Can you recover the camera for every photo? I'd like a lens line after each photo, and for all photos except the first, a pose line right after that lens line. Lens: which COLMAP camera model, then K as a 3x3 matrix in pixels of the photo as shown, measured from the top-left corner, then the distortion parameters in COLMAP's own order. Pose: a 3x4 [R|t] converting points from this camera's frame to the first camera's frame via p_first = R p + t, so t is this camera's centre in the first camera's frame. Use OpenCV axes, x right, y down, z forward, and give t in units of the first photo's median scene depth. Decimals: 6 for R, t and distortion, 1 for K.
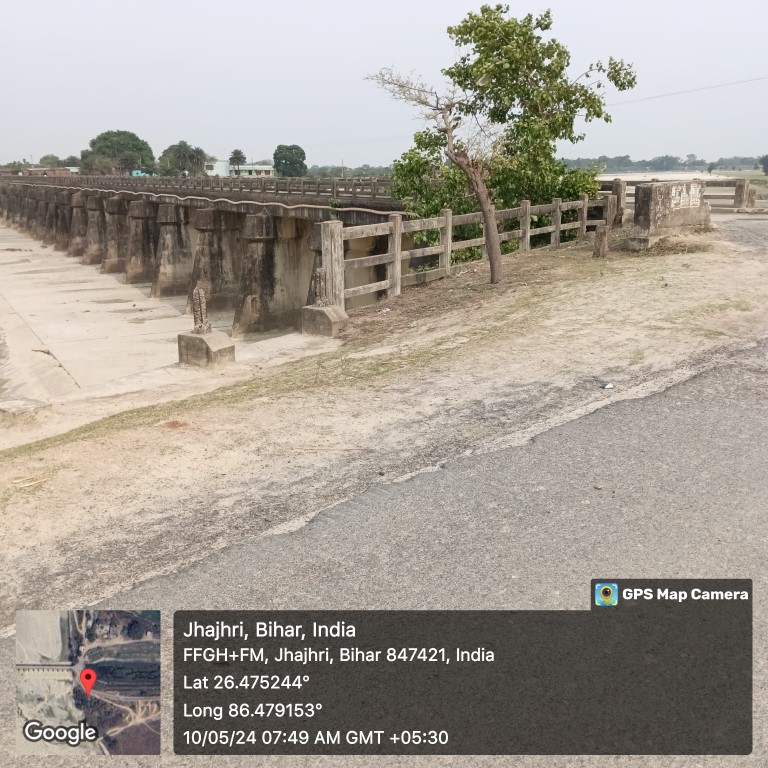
lens RADIAL K [[836.5, 0, 387.9], [0, 836.5, 385.3], [0, 0, 1]] dist [0.028740, 0.000000]
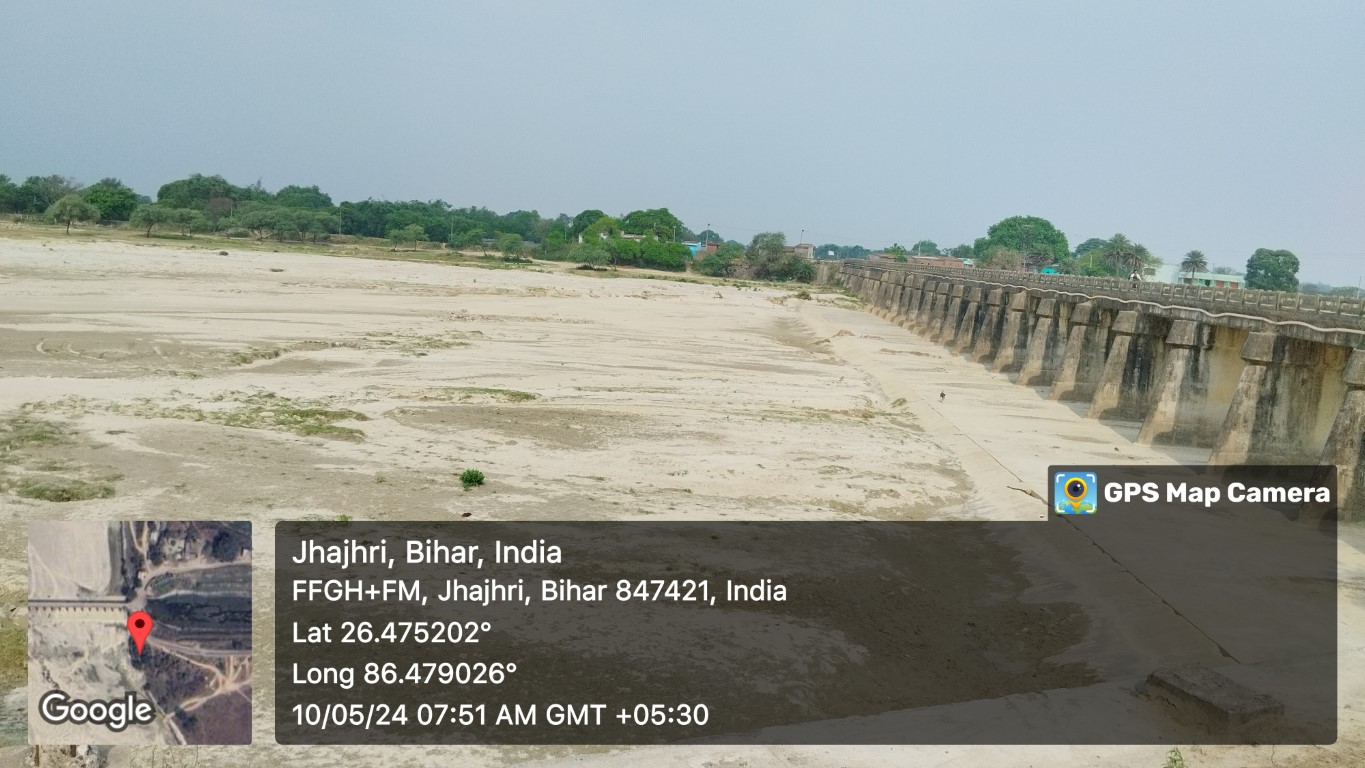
lens RADIAL K [[1136.9, 0, 689.5], [0, 1136.9, 375.0], [0, 0, 1]] dist [0.093210, -0.176941]
pose [[0.845961, 0.130207, -0.517103, -0.105334], [-0.209267, 0.973001, -0.097350, 0.016756], [0.490466, 0.190567, 0.850369, -0.046667]]
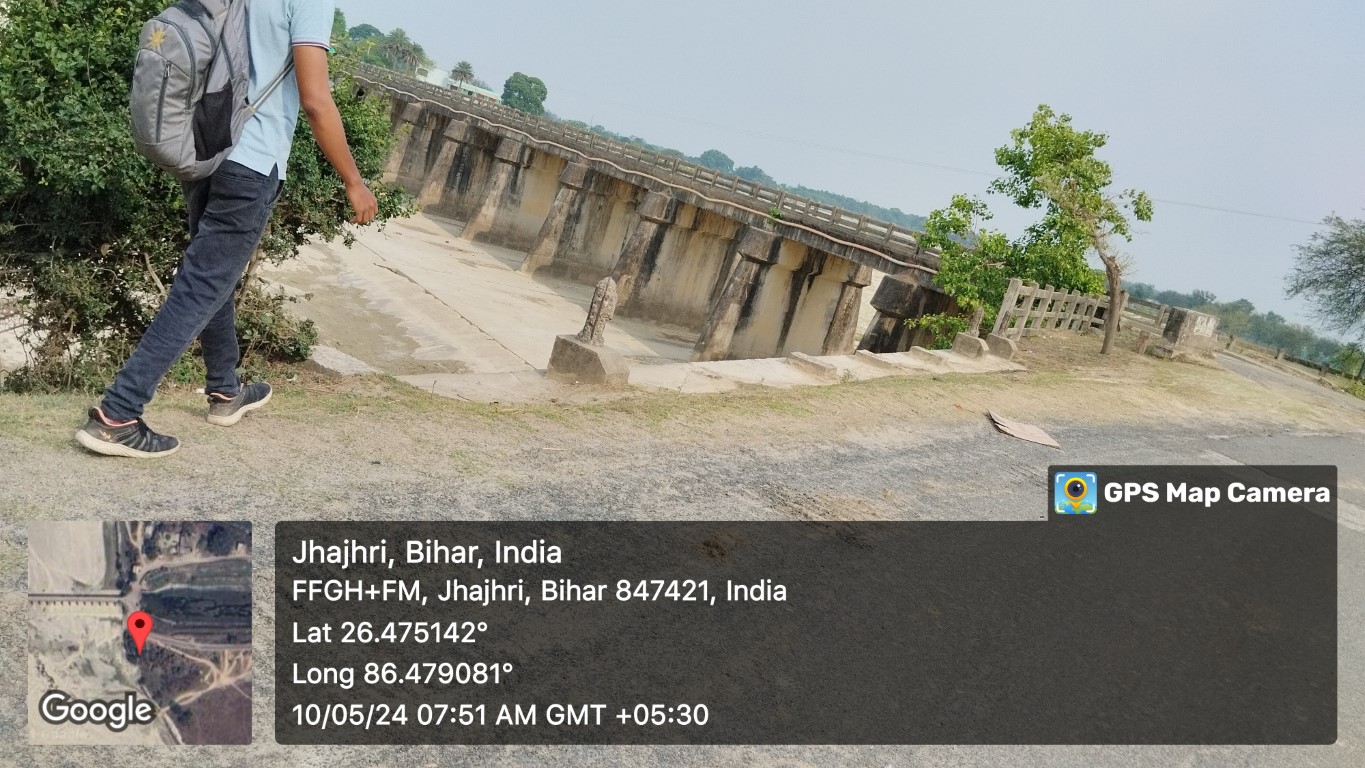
lens RADIAL K [[1136.9, 0, 698.4], [0, 1136.9, 361.1], [0, 0, 1]] dist [0.093210, -0.176941]
pose [[0.952394, 0.273847, 0.133993, -0.175834], [-0.264144, 0.960655, -0.085849, 0.052245], [-0.152231, 0.046369, 0.987257, -0.175421]]
